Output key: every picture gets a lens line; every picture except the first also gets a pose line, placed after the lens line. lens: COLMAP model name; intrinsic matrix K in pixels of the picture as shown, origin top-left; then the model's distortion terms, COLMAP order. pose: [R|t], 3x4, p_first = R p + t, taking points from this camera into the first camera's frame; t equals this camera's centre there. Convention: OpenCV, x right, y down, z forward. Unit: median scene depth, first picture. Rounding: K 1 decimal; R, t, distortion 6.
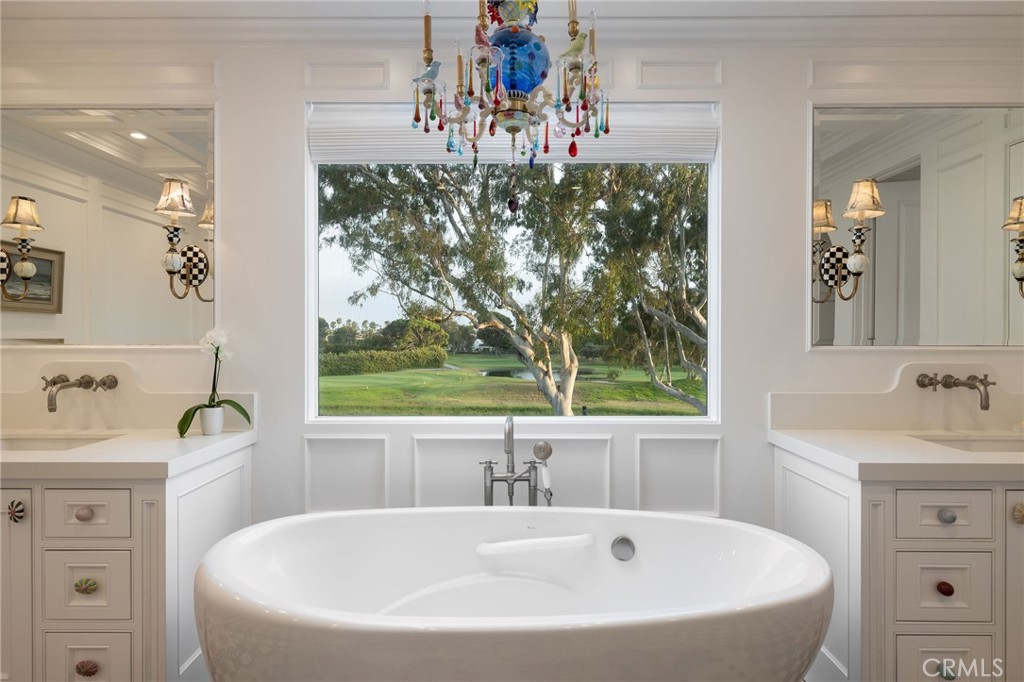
lens RADIAL K [[582.2, 0, 512.0], [0, 582.2, 341.0], [0, 0, 1]] dist [0.001123, -0.001575]
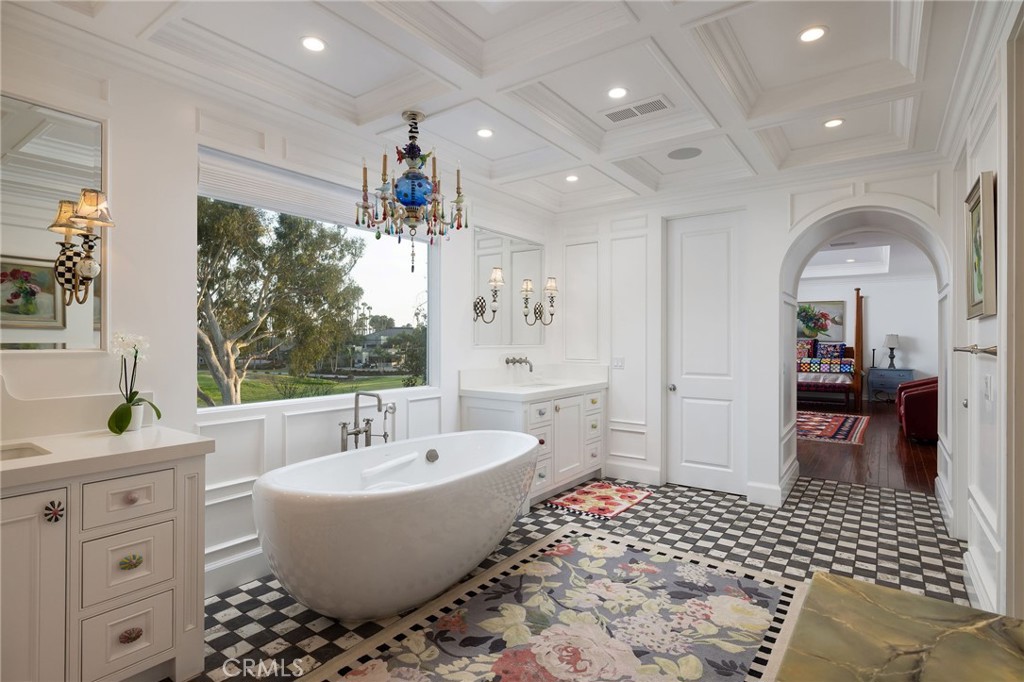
lens RADIAL K [[513.1, 0, 512.0], [0, 513.1, 341.0], [0, 0, 1]] dist [-0.001233, -0.000502]
pose [[0.584218, -0.000477, 0.811597, -0.966970], [0.007297, 0.999962, -0.004665, 0.002773], [-0.811564, 0.008648, 0.584199, -0.158483]]
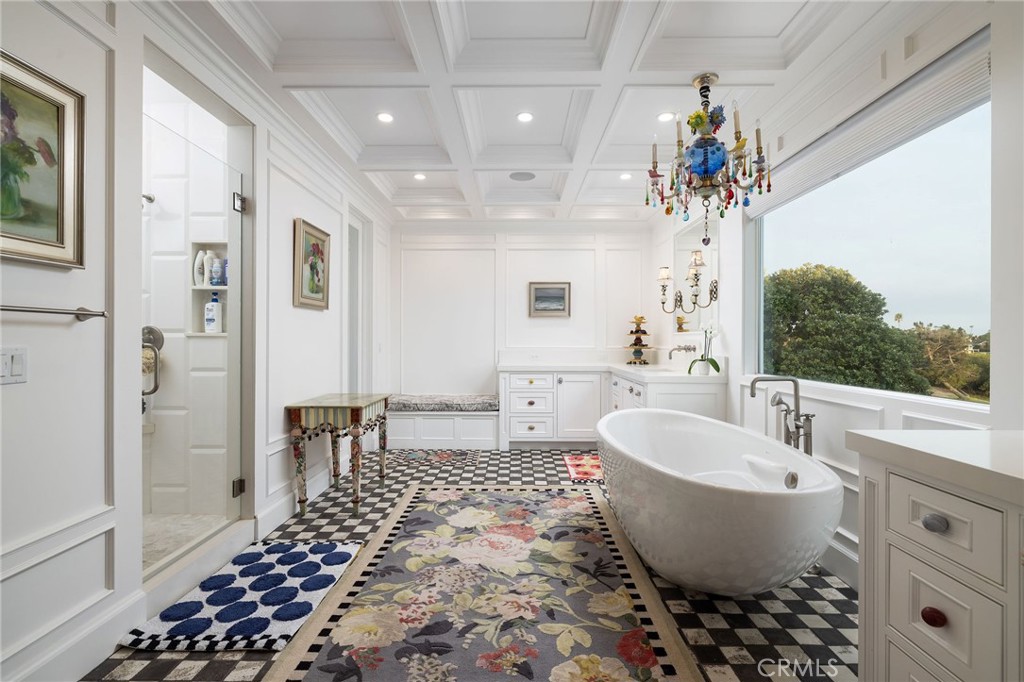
lens RADIAL K [[470.2, 0, 512.0], [0, 470.2, 341.0], [0, 0, 1]] dist [-0.000241, -0.000033]
pose [[-0.008390, 0.000374, -0.999965, 1.286563], [-0.017036, 0.999855, 0.000517, 0.062593], [0.999820, 0.017040, -0.008383, 0.408030]]
